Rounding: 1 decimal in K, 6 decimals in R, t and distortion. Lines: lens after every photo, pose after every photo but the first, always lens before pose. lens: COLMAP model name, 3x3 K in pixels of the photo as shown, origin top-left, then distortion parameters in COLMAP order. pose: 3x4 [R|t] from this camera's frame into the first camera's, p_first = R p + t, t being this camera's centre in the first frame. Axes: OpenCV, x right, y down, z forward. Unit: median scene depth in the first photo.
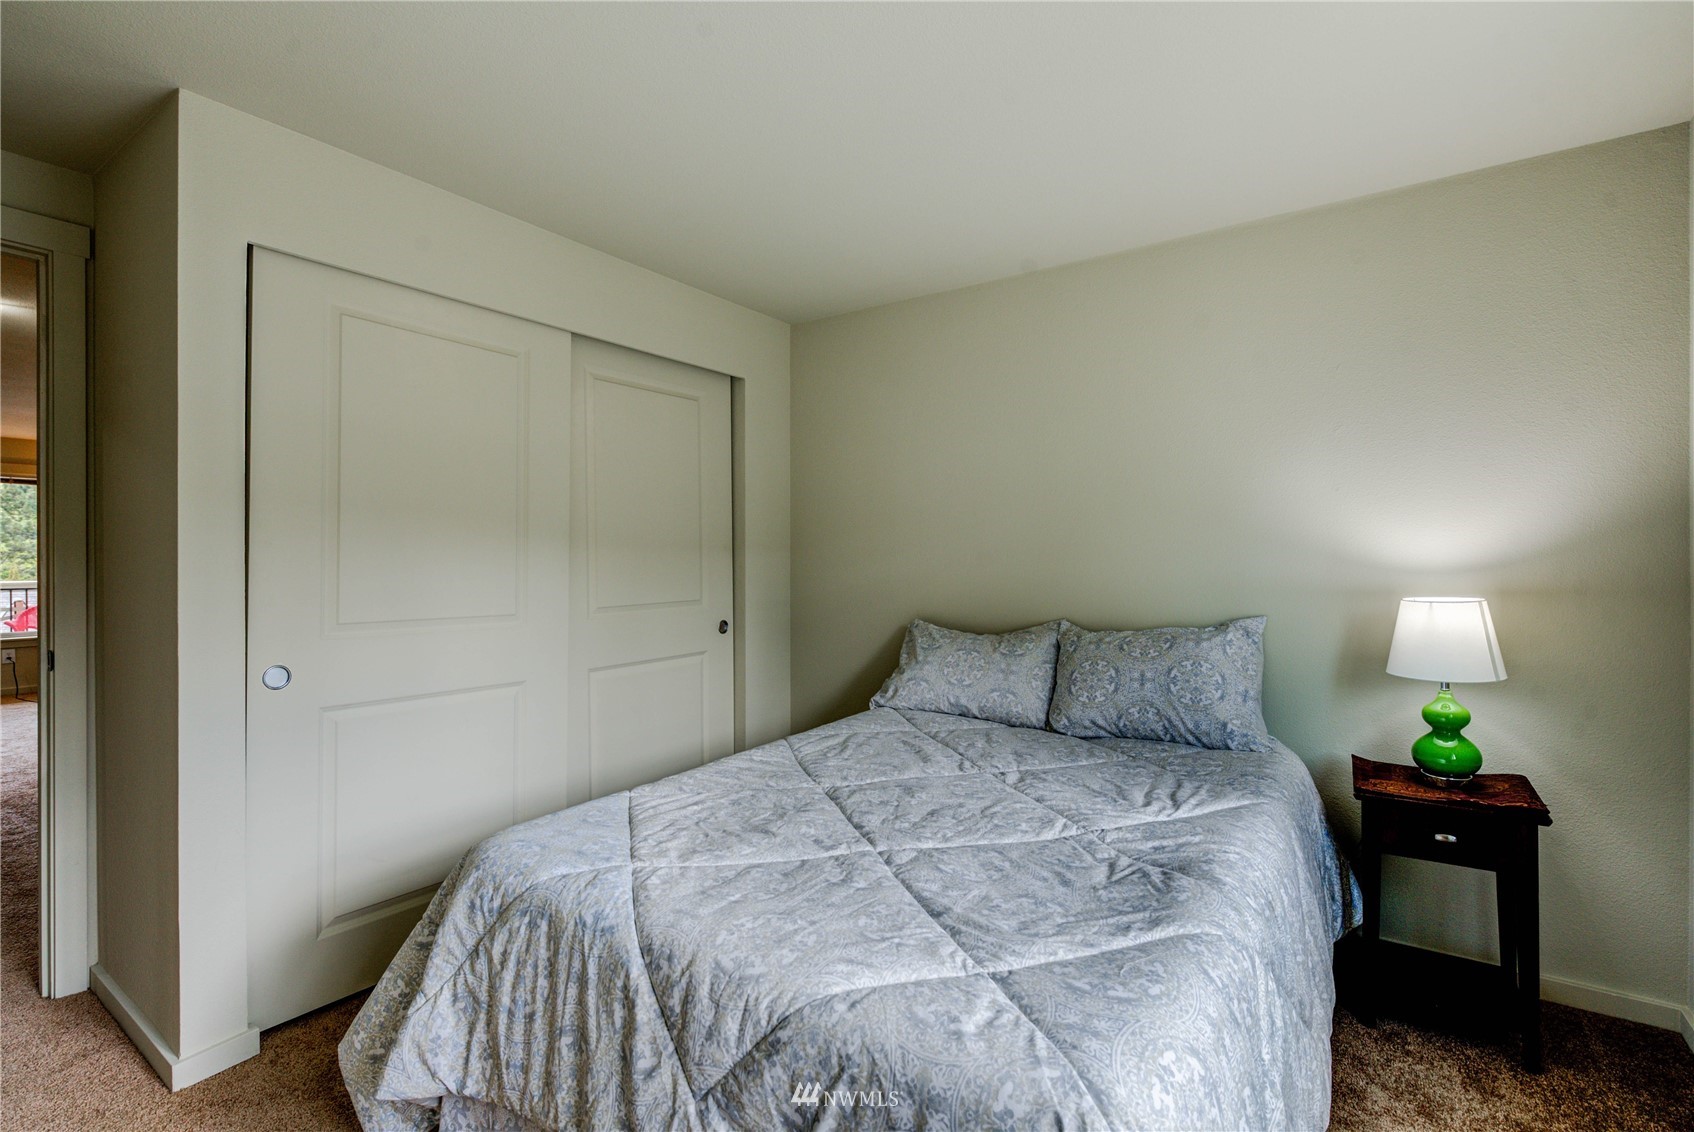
lens RADIAL K [[770.7, 0, 847.0], [0, 770.7, 566.0], [0, 0, 1]] dist [-0.000753, -0.000160]
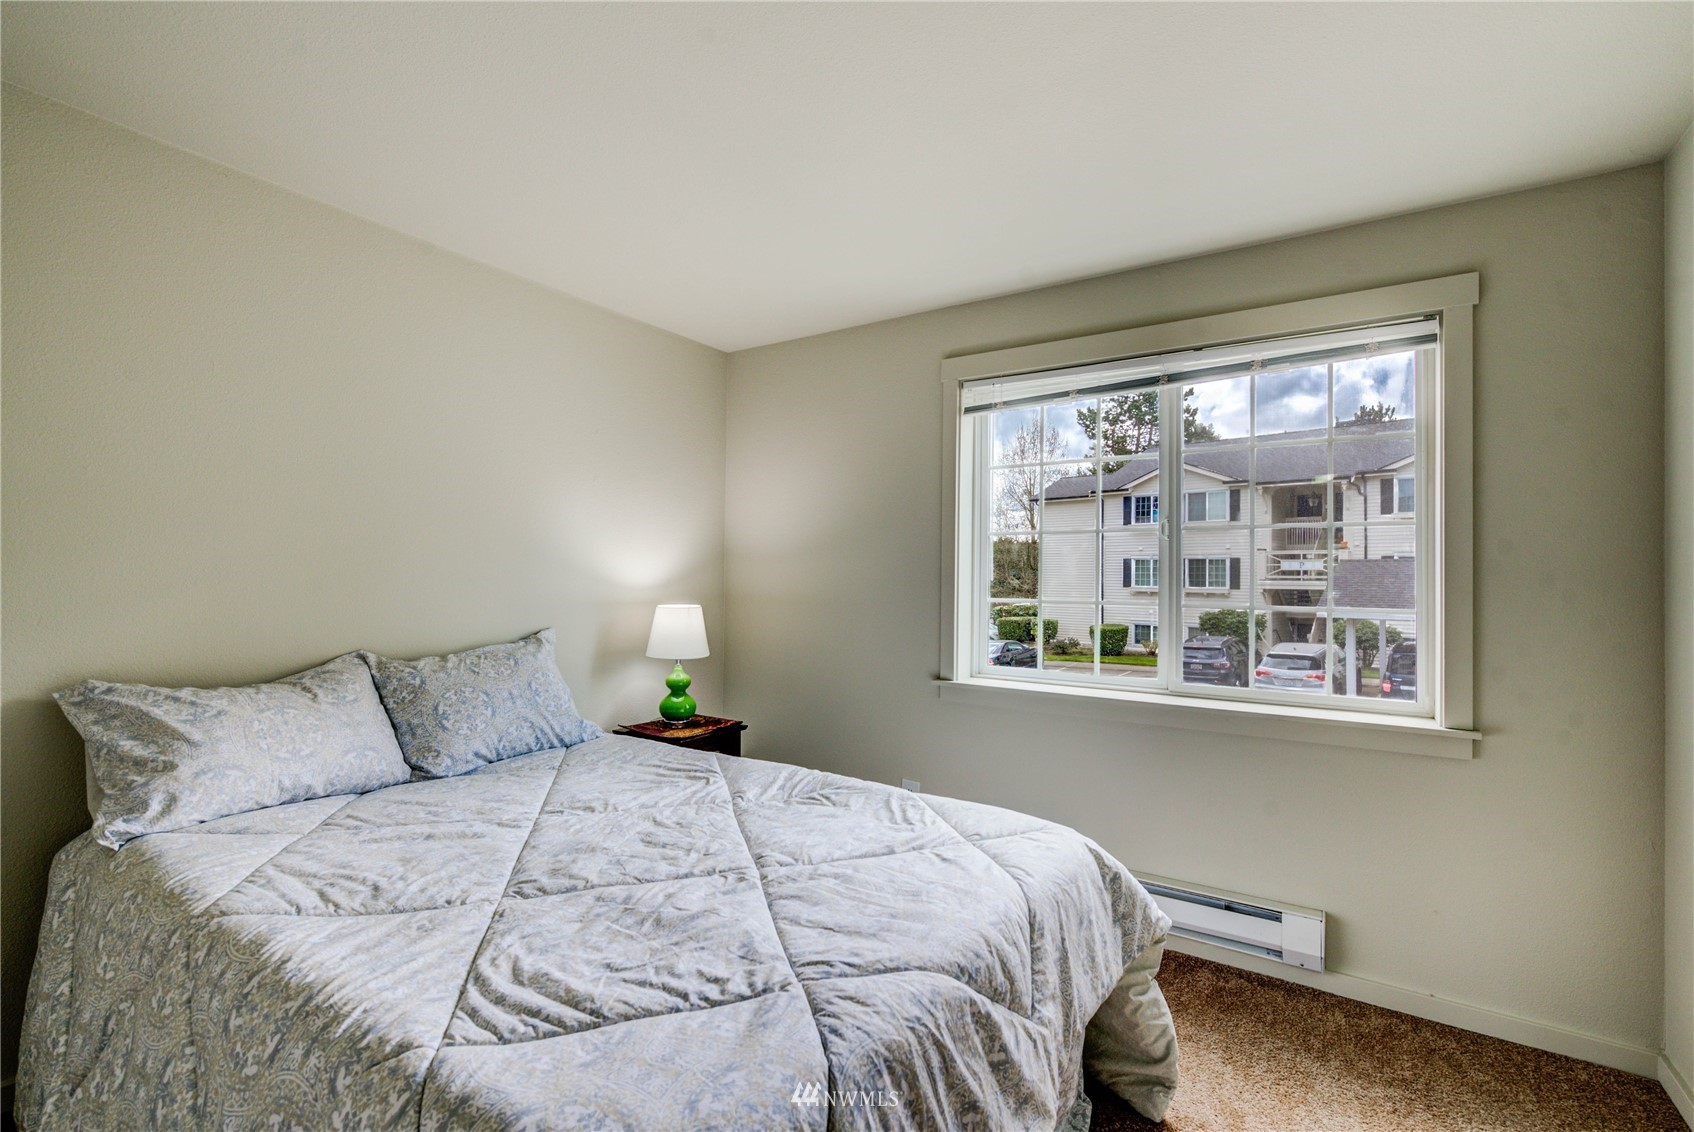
lens RADIAL K [[770.7, 0, 847.0], [0, 770.7, 566.0], [0, 0, 1]] dist [-0.000753, -0.000160]
pose [[-0.043937, 0.018039, 0.998871, -0.713722], [-0.001146, 0.999835, -0.018107, -0.007482], [-0.999034, -0.001940, -0.043909, 0.672255]]
